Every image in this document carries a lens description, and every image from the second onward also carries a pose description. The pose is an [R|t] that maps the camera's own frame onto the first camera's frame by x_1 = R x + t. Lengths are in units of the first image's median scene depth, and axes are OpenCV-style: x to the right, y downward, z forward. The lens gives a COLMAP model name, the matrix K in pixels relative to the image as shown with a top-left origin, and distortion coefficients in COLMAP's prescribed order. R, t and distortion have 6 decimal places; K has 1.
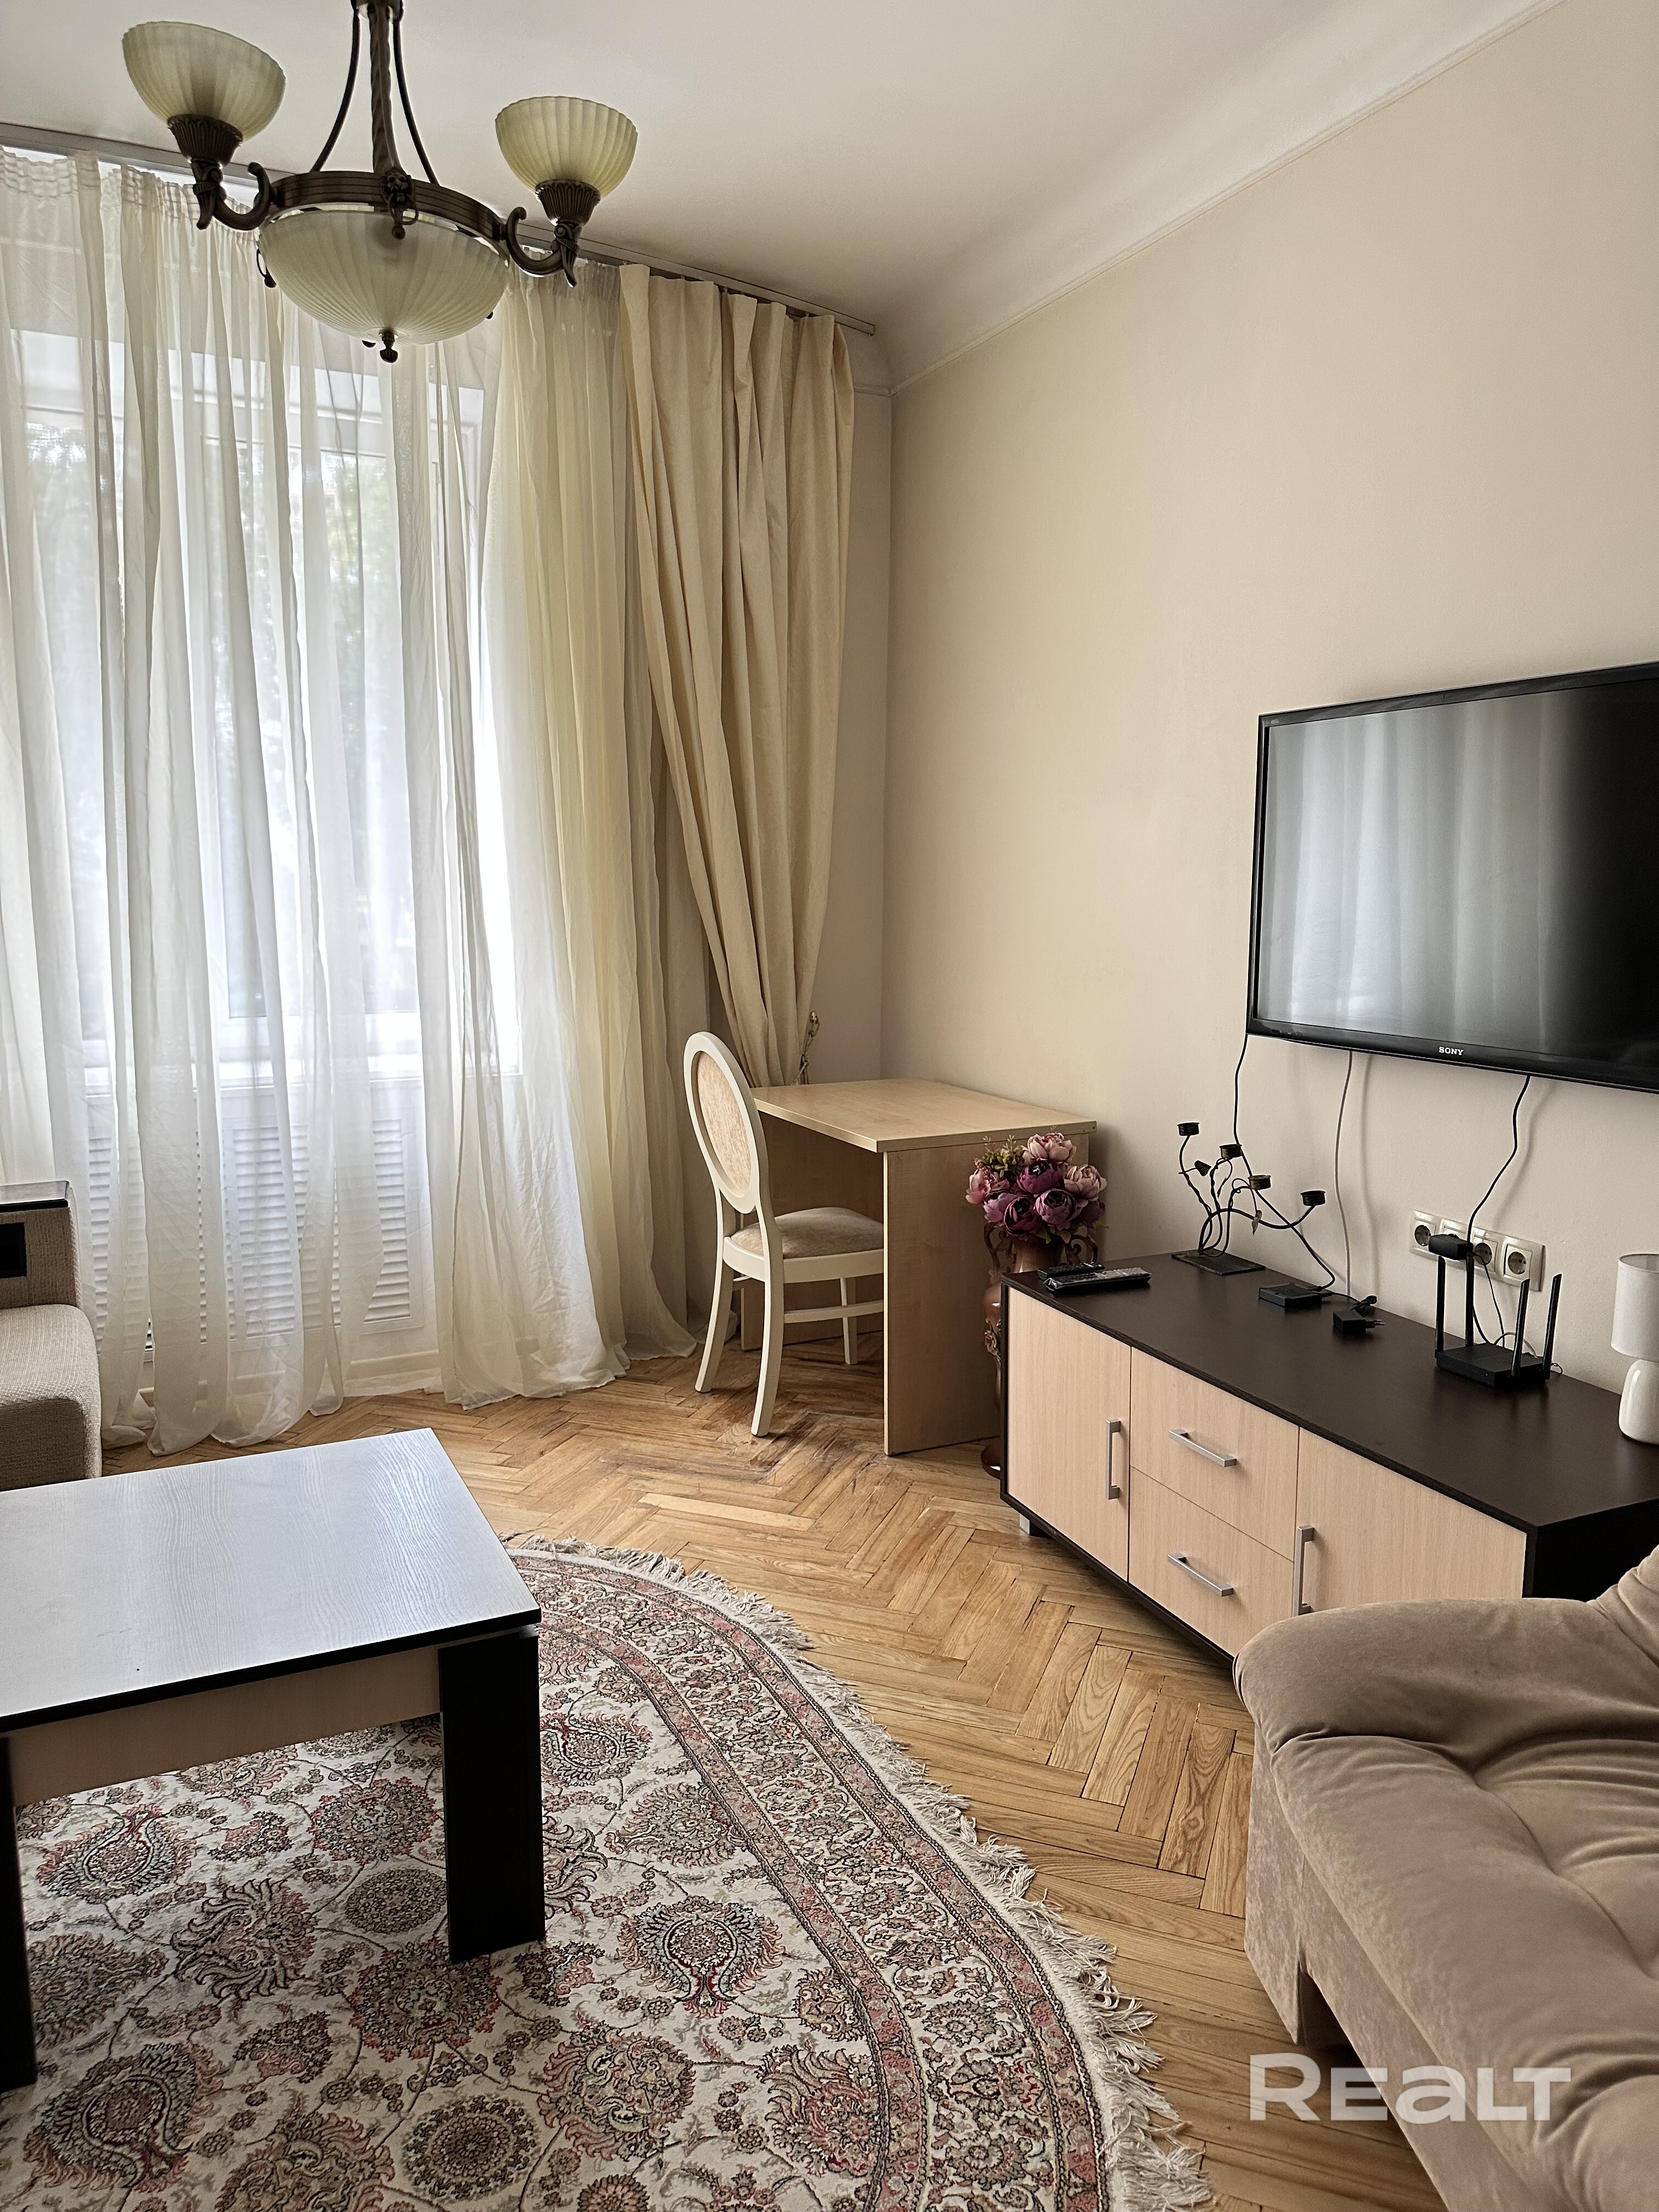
lens RADIAL K [[1554.5, 0, 829.8], [0, 1554.5, 1049.7], [0, 0, 1]] dist [0.090312, -0.123164]
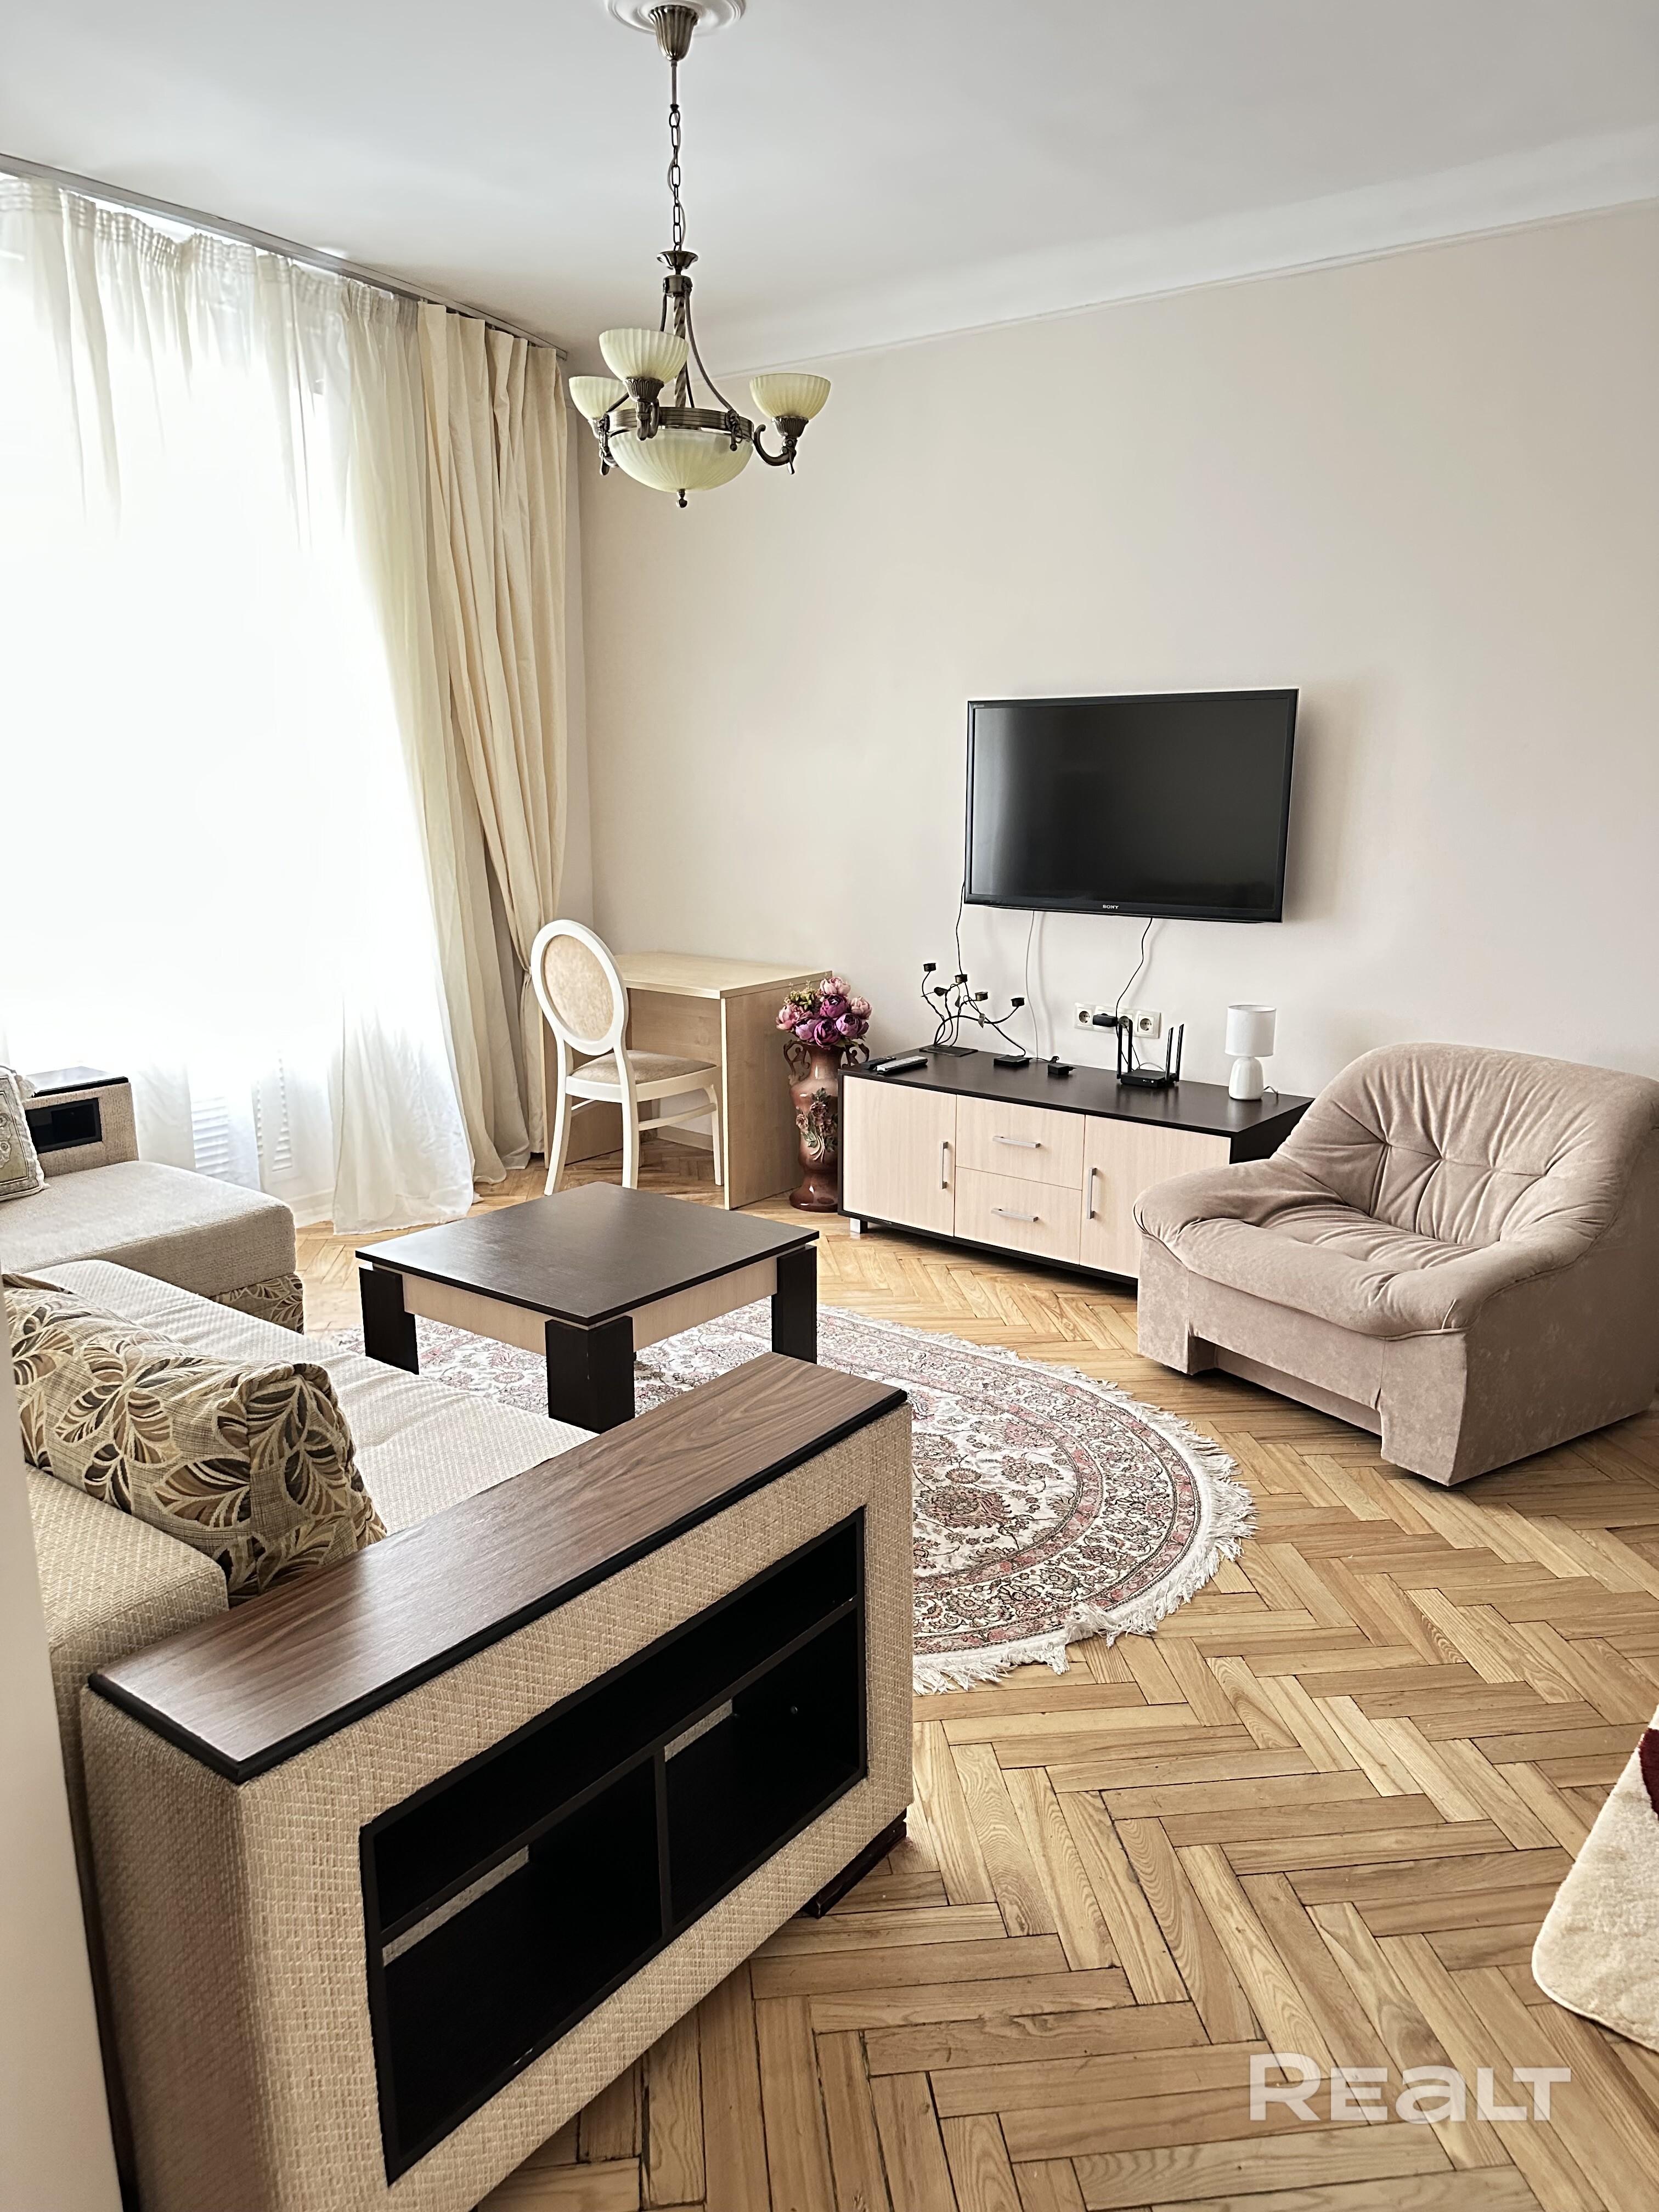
lens RADIAL K [[1554.5, 0, 829.8], [0, 1554.5, 1049.7], [0, 0, 1]] dist [0.090312, -0.123164]
pose [[0.891135, -0.079990, 0.446632, -0.569586], [0.050078, 0.995663, 0.078401, 0.006216], [-0.450966, -0.047499, 0.891276, -0.349003]]
